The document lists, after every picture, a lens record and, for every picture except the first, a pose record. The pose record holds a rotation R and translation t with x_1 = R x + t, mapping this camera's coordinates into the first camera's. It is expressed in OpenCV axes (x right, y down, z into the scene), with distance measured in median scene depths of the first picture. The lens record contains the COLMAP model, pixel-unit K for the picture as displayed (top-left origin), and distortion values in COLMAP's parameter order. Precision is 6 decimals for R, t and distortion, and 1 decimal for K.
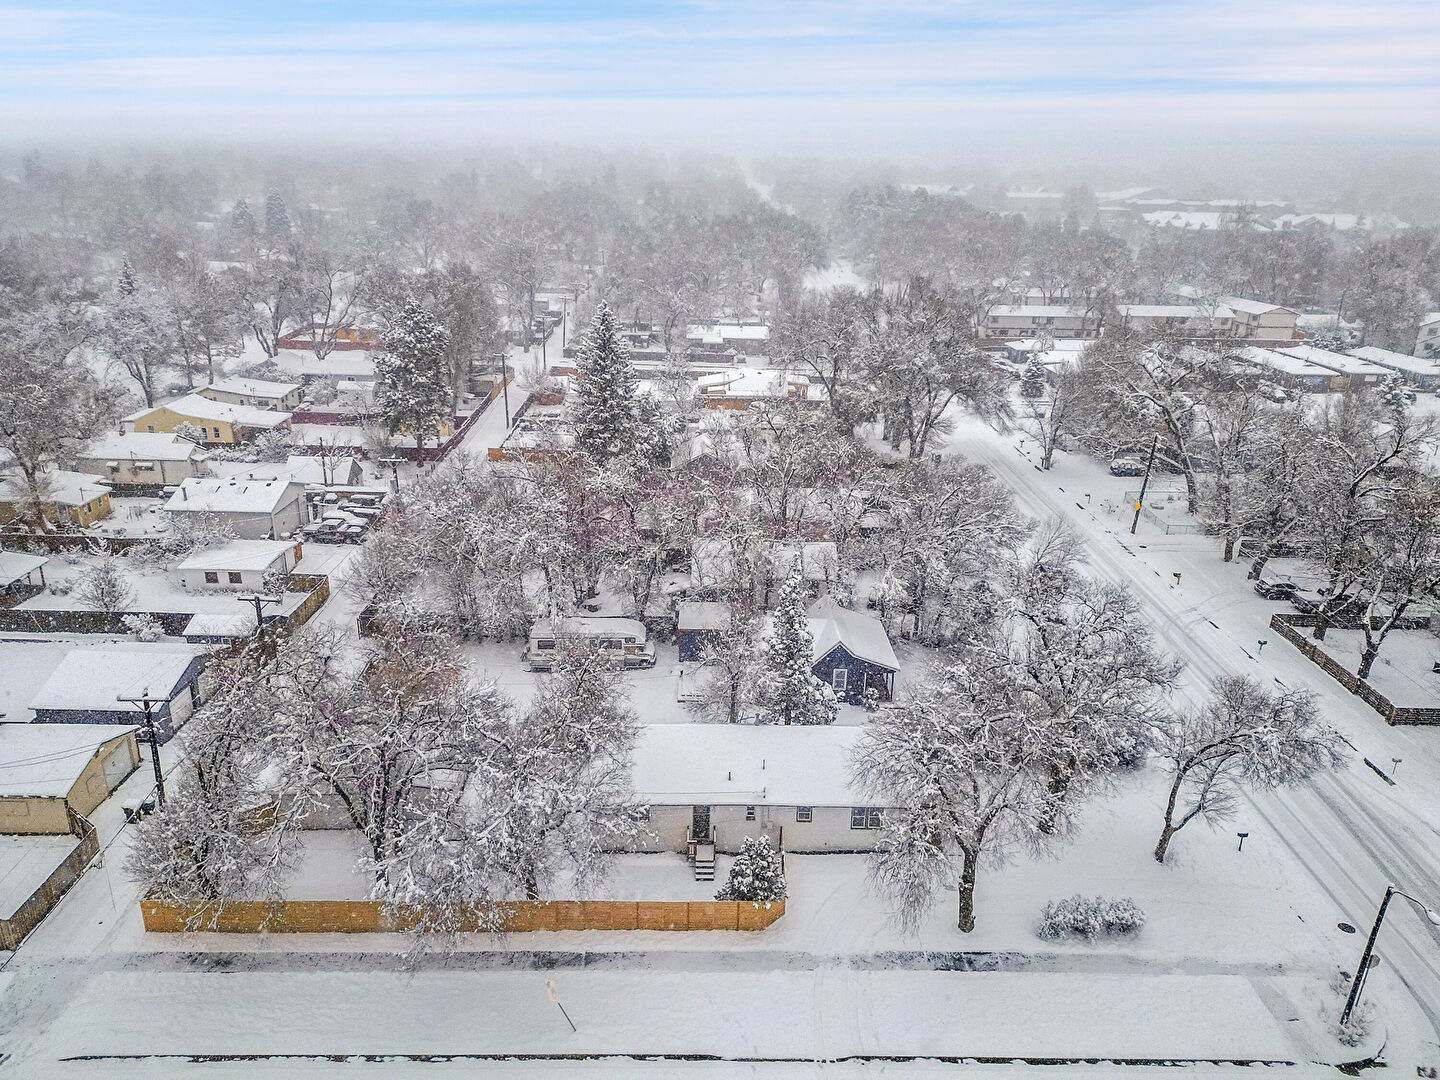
lens RADIAL K [[1001.1, 0, 720.0], [0, 1001.1, 540.0], [0, 0, 1]] dist [0.083153, -0.079907]
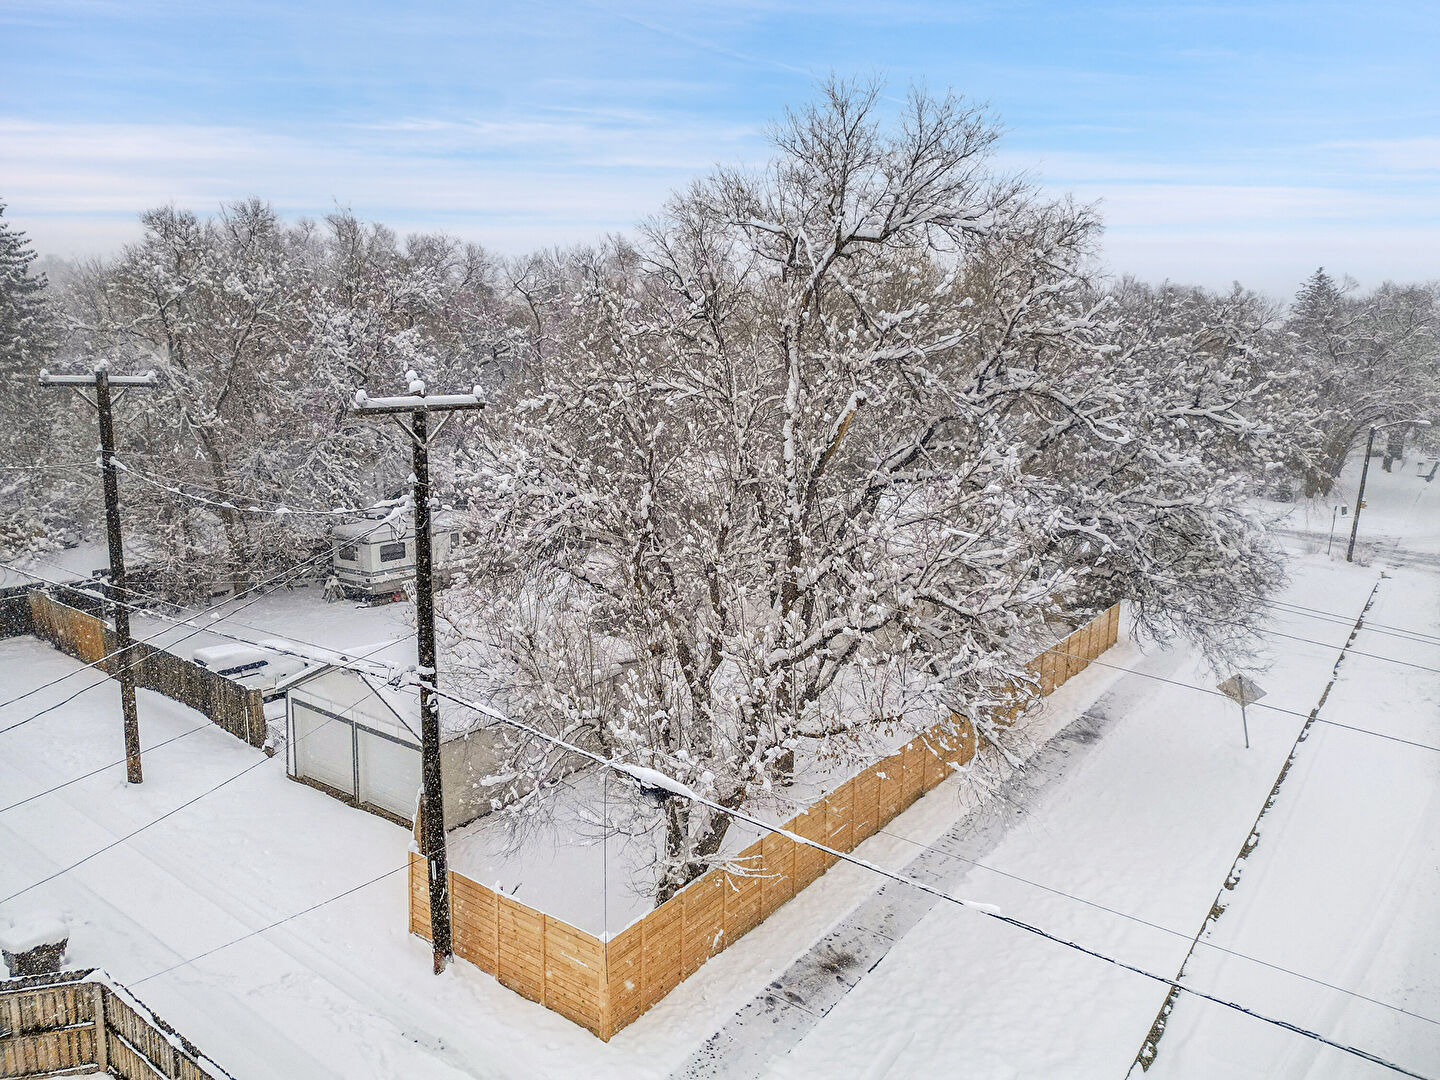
lens RADIAL K [[1001.1, 0, 720.0], [0, 1001.1, 540.0], [0, 0, 1]] dist [0.083153, -0.079907]
pose [[0.603442, -0.154714, 0.782254, -0.806045], [0.257114, 0.966354, -0.007216, 0.238535], [-0.754818, 0.205483, 0.622918, 0.744159]]
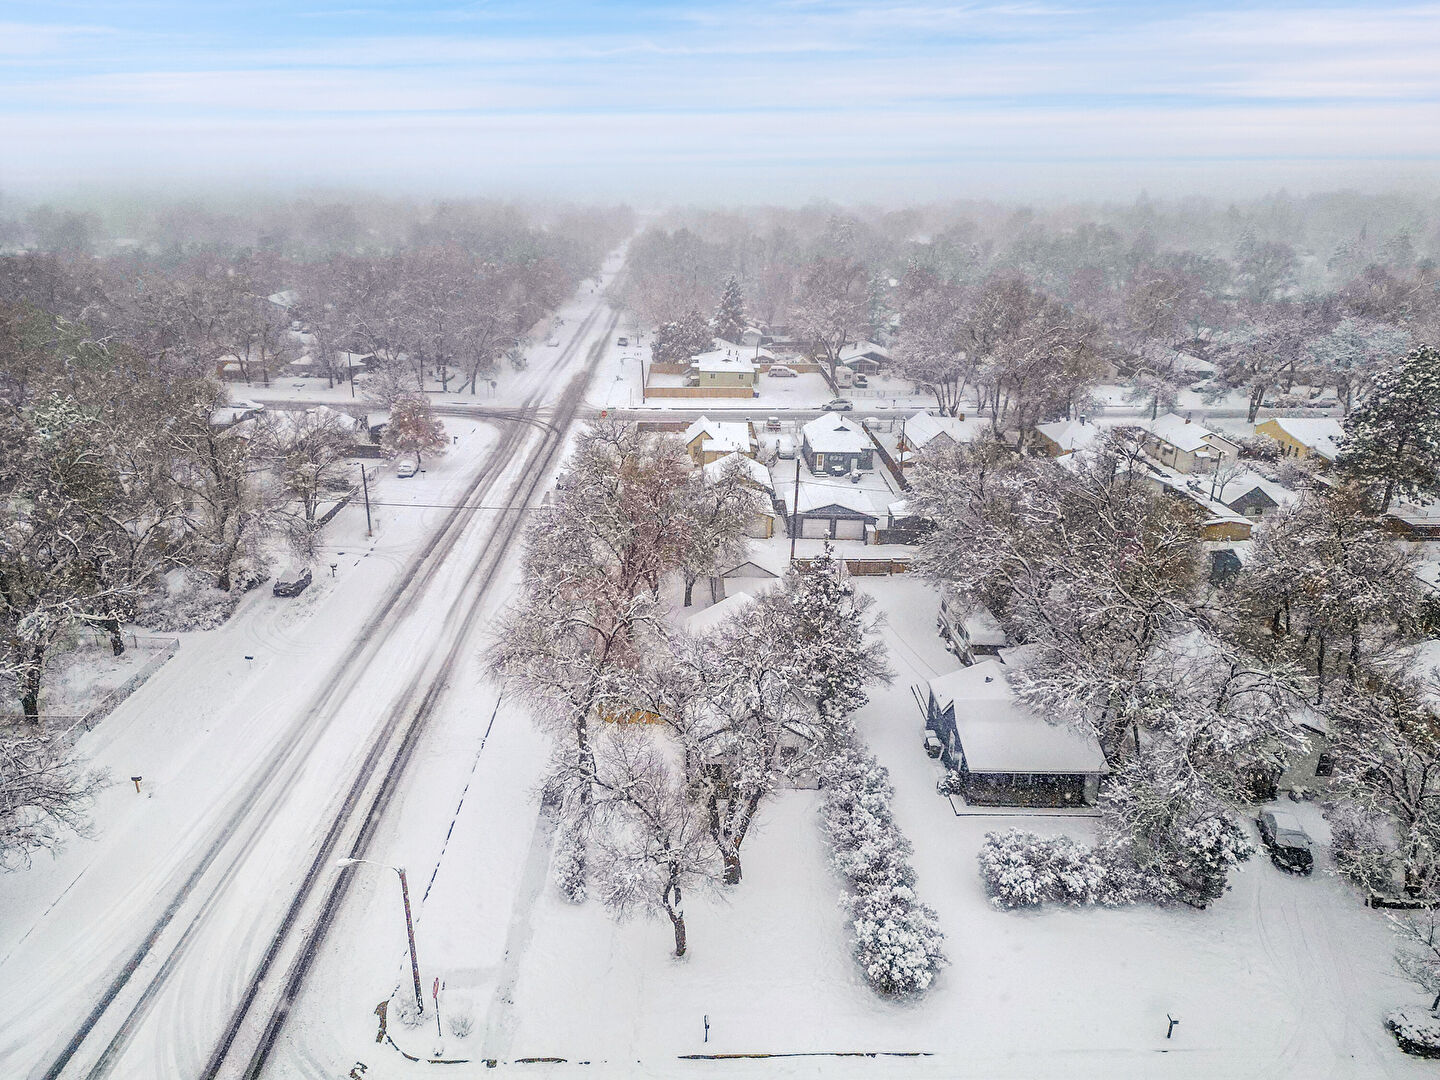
lens RADIAL K [[1001.1, 0, 720.0], [0, 1001.1, 540.0], [0, 0, 1]] dist [0.083153, -0.079907]
pose [[0.016963, 0.312077, -0.949905, 1.308599], [-0.365140, 0.886358, 0.284679, -0.283953], [0.930798, 0.342019, 0.128987, 0.930778]]
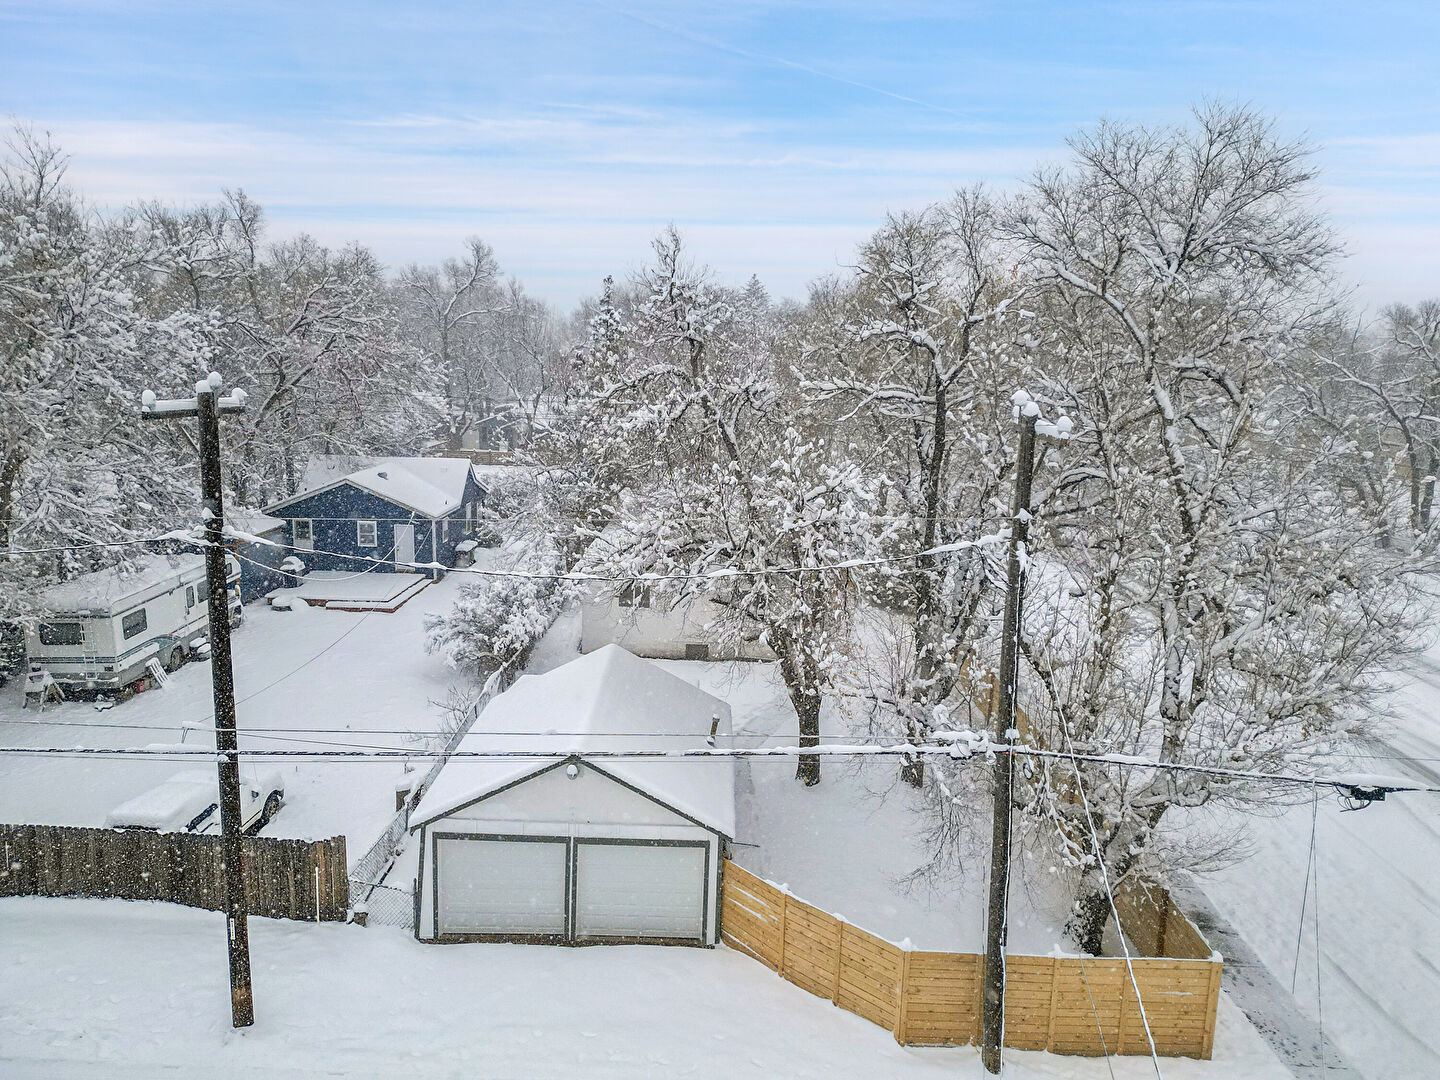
lens RADIAL K [[1001.1, 0, 720.0], [0, 1001.1, 540.0], [0, 0, 1]] dist [0.083153, -0.079907]
pose [[0.020175, -0.202003, 0.979177, -0.898386], [0.301103, 0.935134, 0.186713, 0.104102], [-0.953378, 0.291067, 0.079690, 1.119623]]
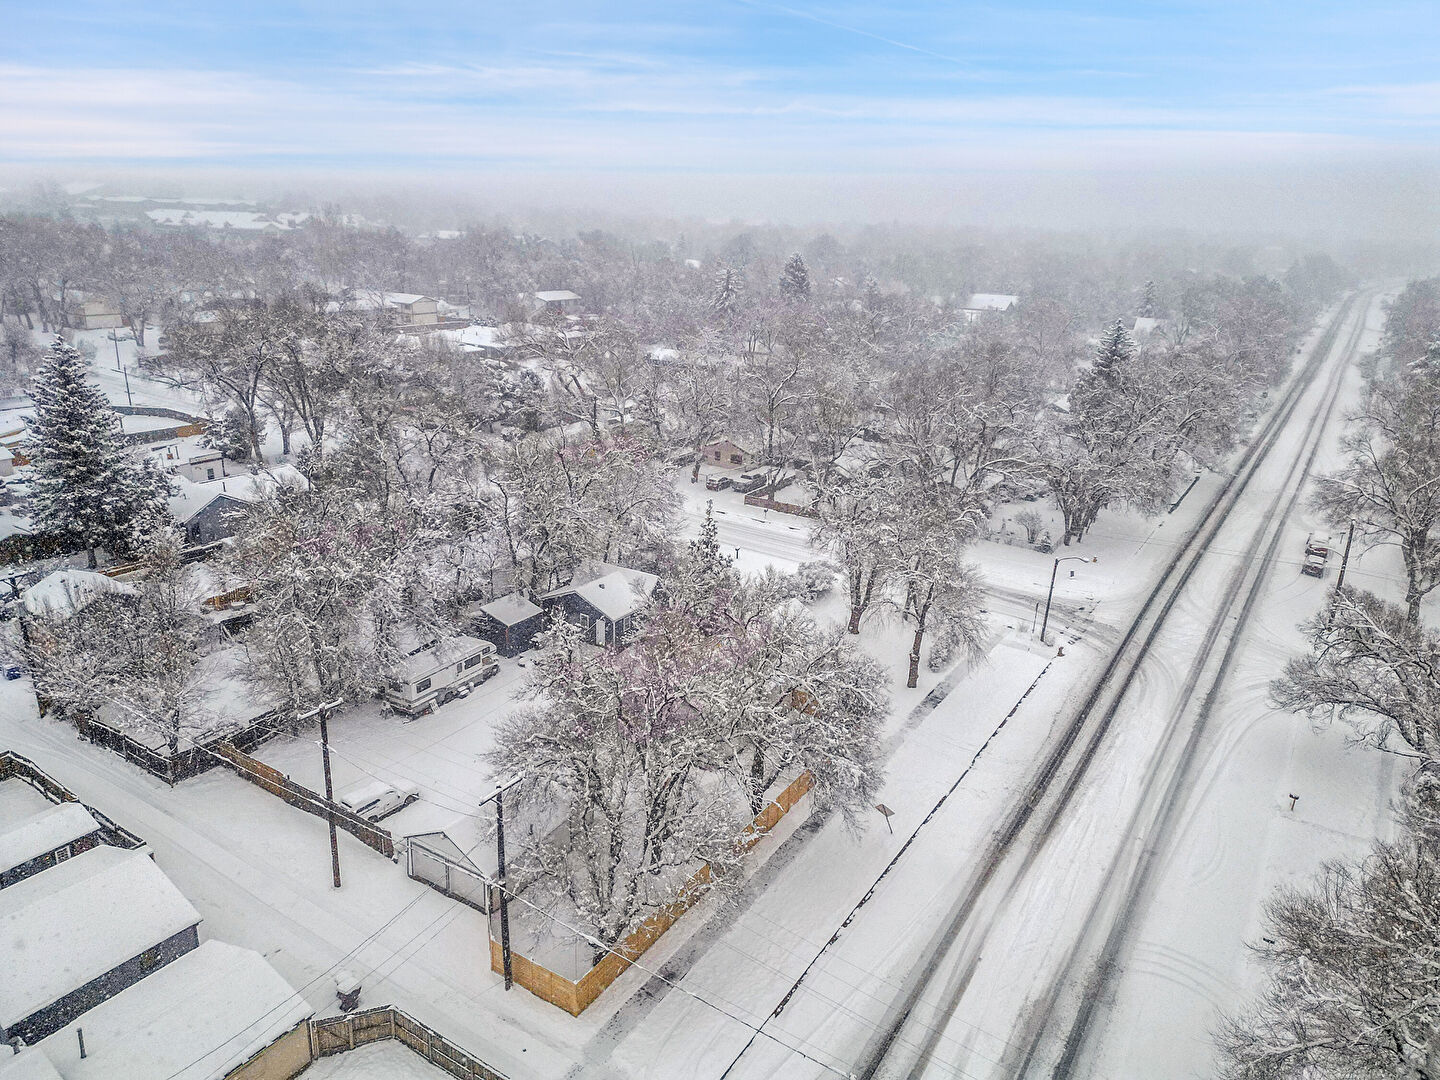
lens RADIAL K [[1001.1, 0, 720.0], [0, 1001.1, 540.0], [0, 0, 1]] dist [0.083153, -0.079907]
pose [[0.548141, -0.263417, 0.793822, -1.146846], [0.259598, 0.955818, 0.137918, -0.132249], [-0.795079, 0.130476, 0.592306, 0.297914]]
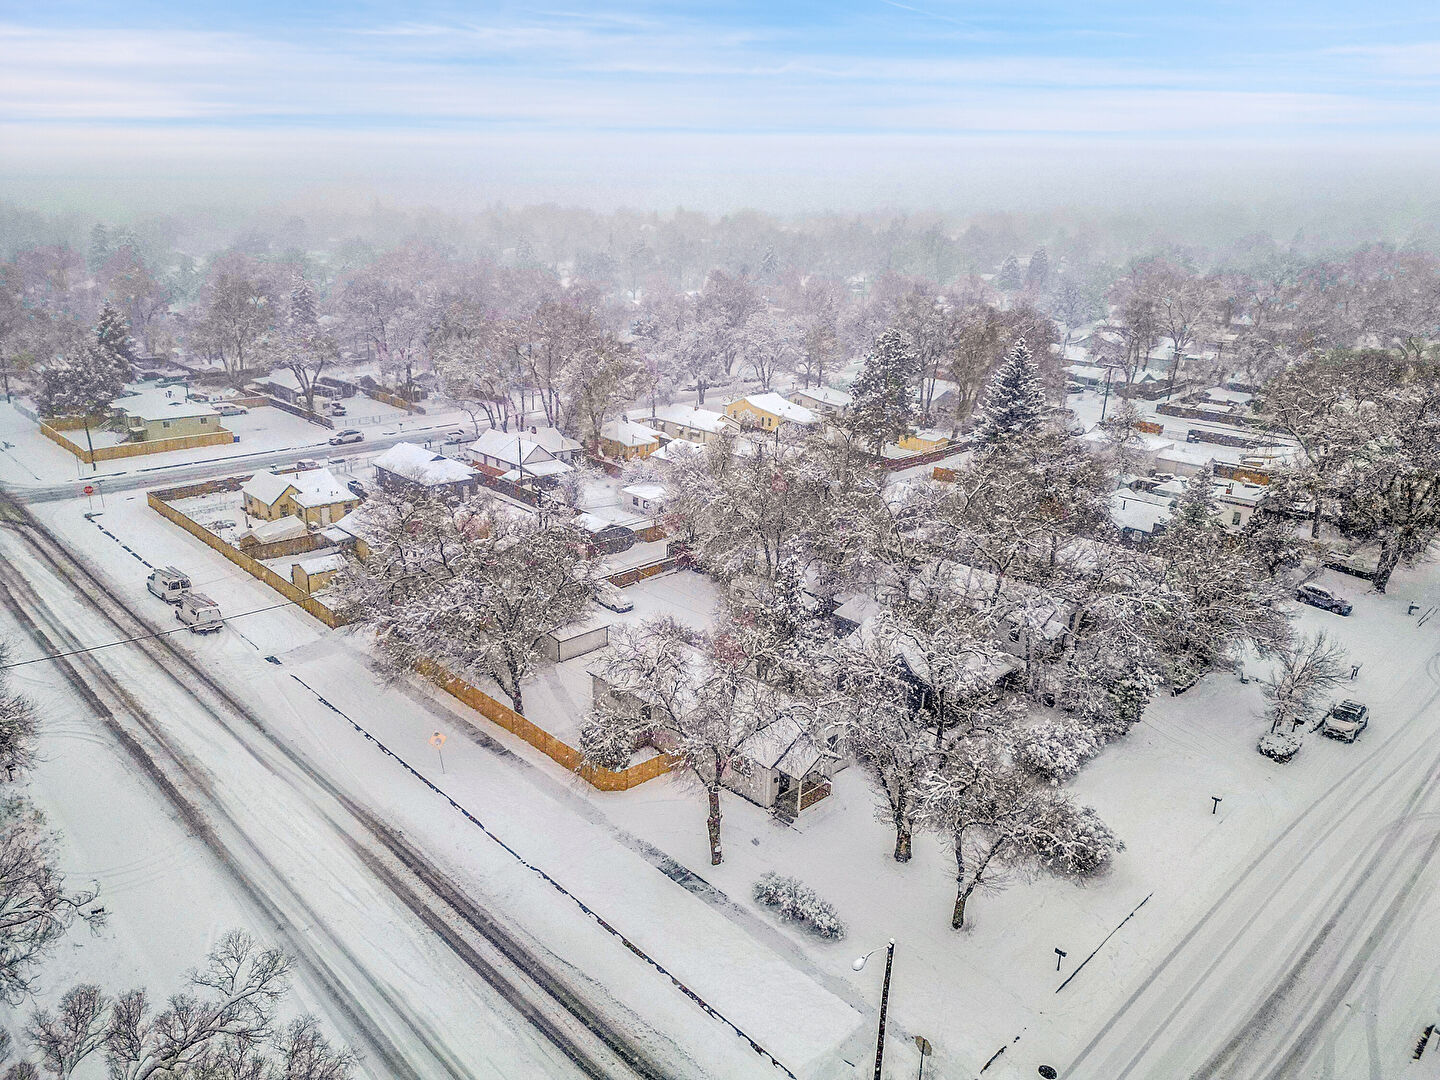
lens RADIAL K [[1001.1, 0, 720.0], [0, 1001.1, 540.0], [0, 0, 1]] dist [0.083153, -0.079907]
pose [[0.689887, 0.222749, -0.688795, 0.977105], [-0.262072, 0.963794, 0.049193, -0.018536], [0.674814, 0.146576, 0.723285, 0.148141]]
